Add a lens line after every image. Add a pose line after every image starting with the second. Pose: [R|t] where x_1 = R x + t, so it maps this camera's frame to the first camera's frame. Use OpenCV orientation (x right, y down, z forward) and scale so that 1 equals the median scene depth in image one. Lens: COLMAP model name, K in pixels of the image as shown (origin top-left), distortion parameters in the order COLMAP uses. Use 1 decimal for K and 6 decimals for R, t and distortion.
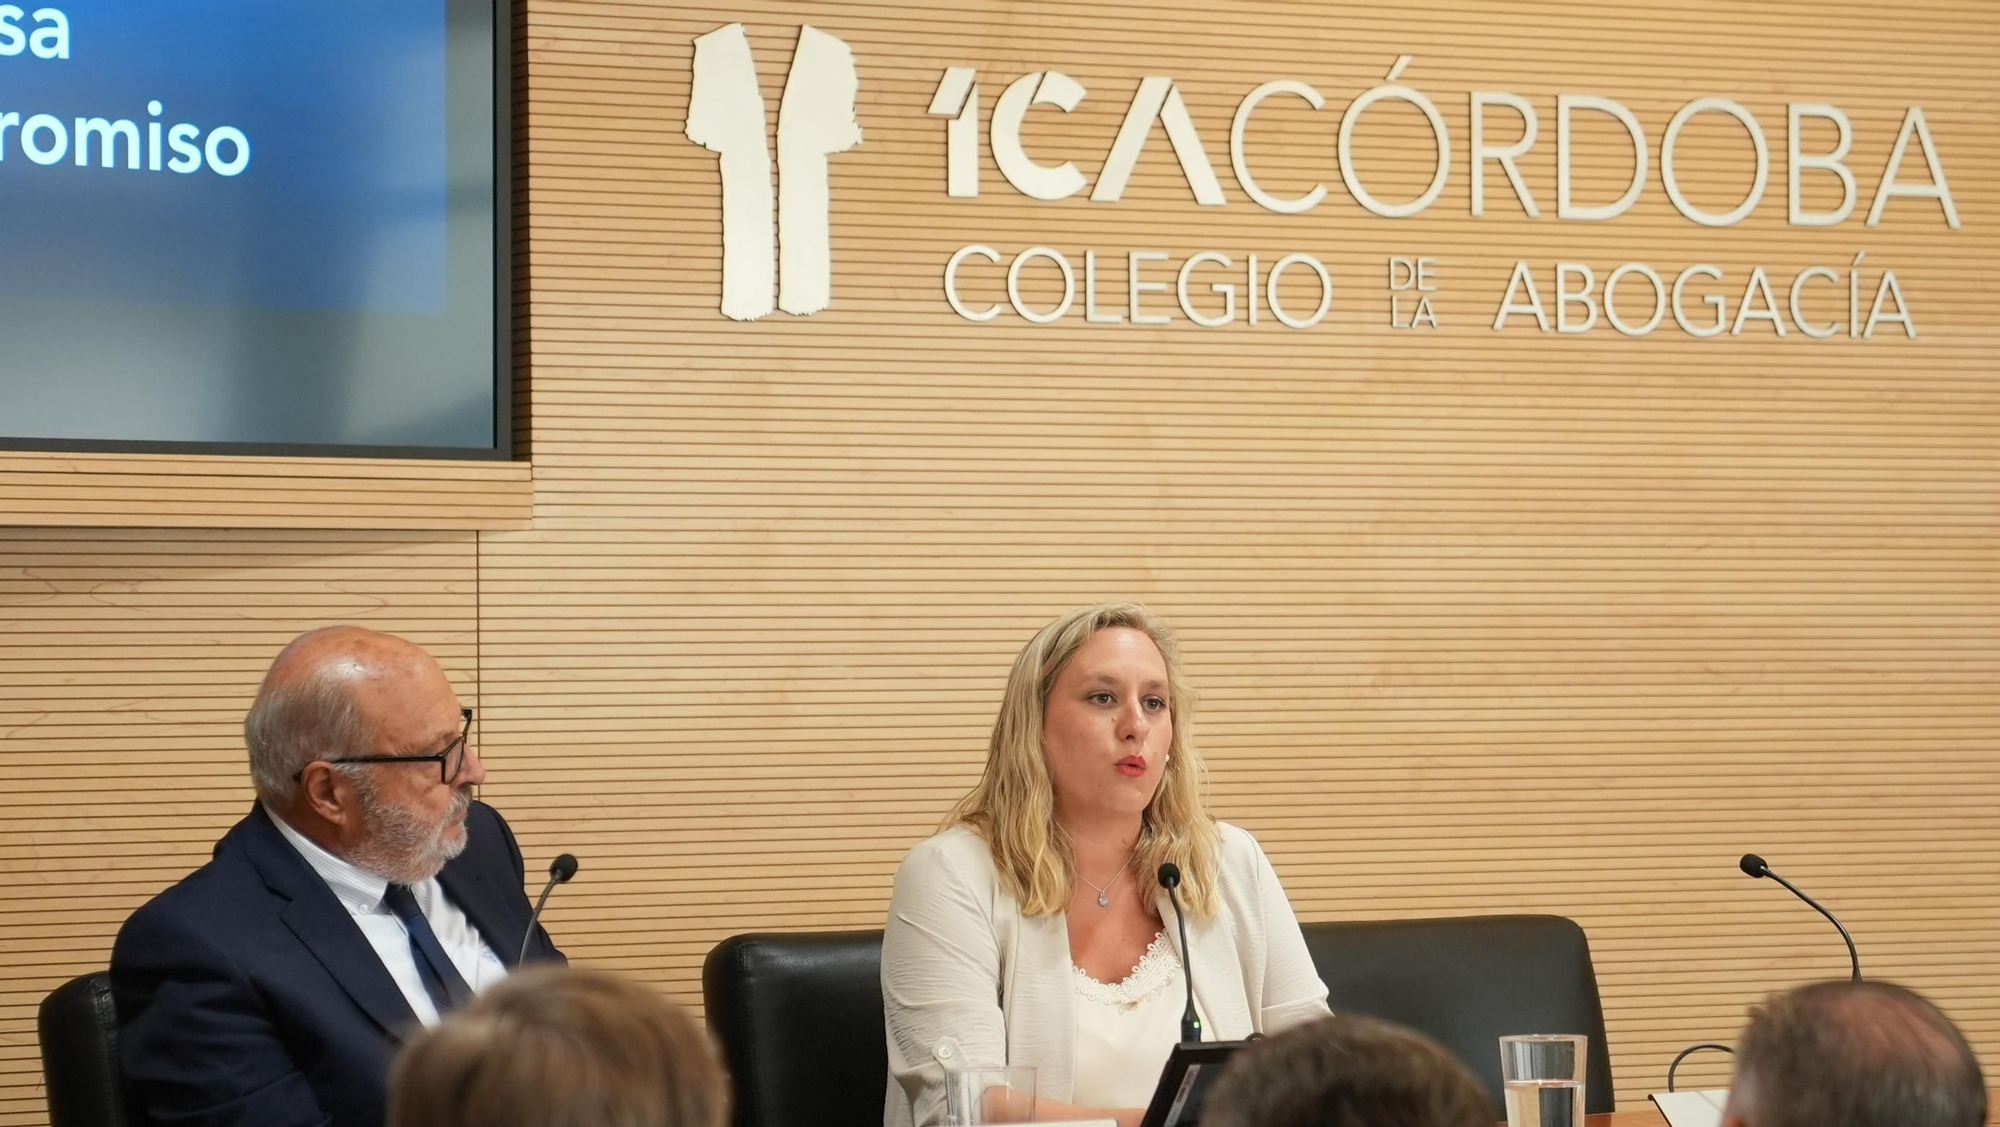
lens RADIAL K [[6135.0, 0, 999.9], [0, 6135.0, 567.8], [0, 0, 1]] dist [0.293039, 0.000000]
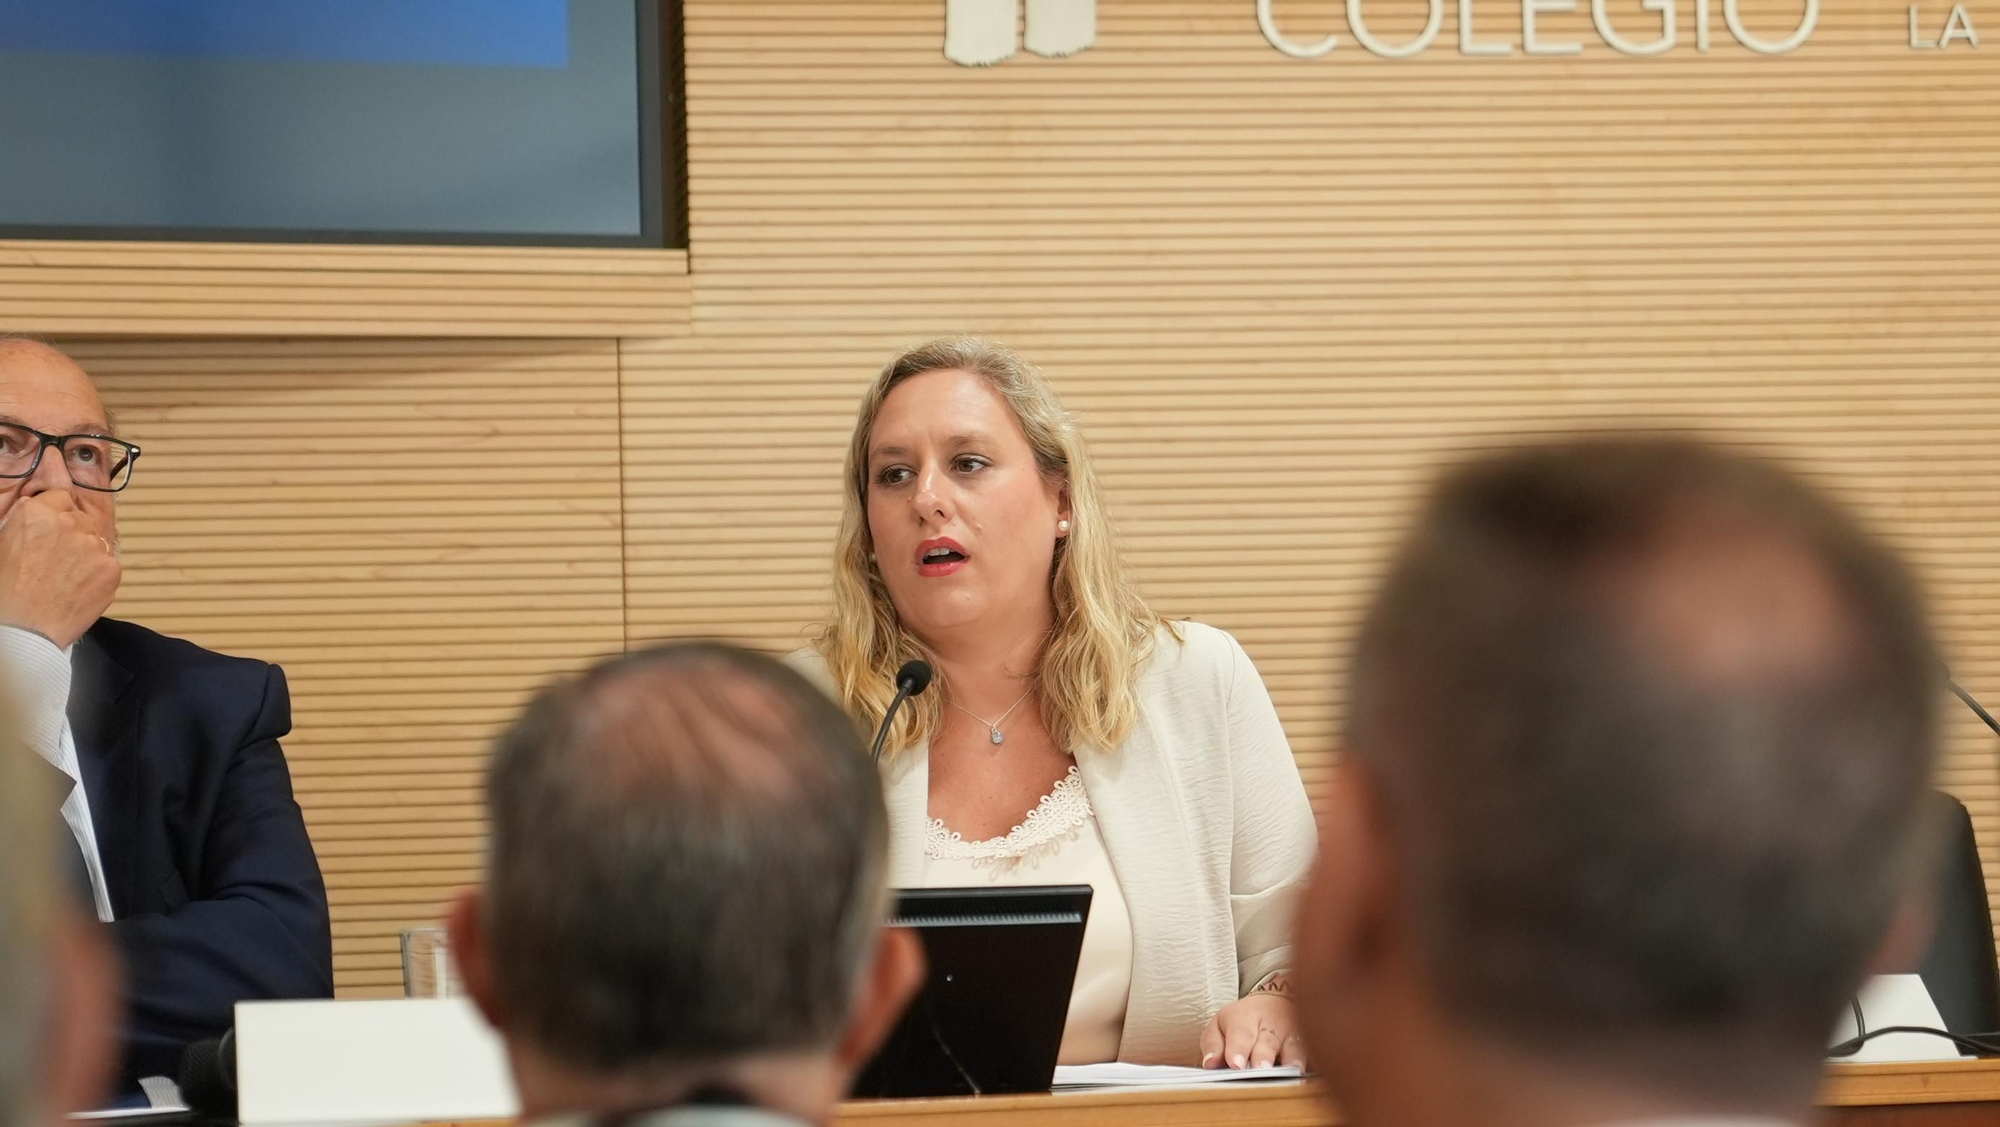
lens RADIAL K [[6135.0, 0, 1000.7], [0, 6135.0, 557.2], [0, 0, 1]] dist [0.293039, 0.000000]
pose [[0.946031, -0.034137, -0.322273, 0.207755], [0.023674, 0.999059, -0.036332, 0.050090], [0.323210, 0.026741, 0.945949, 0.253757]]
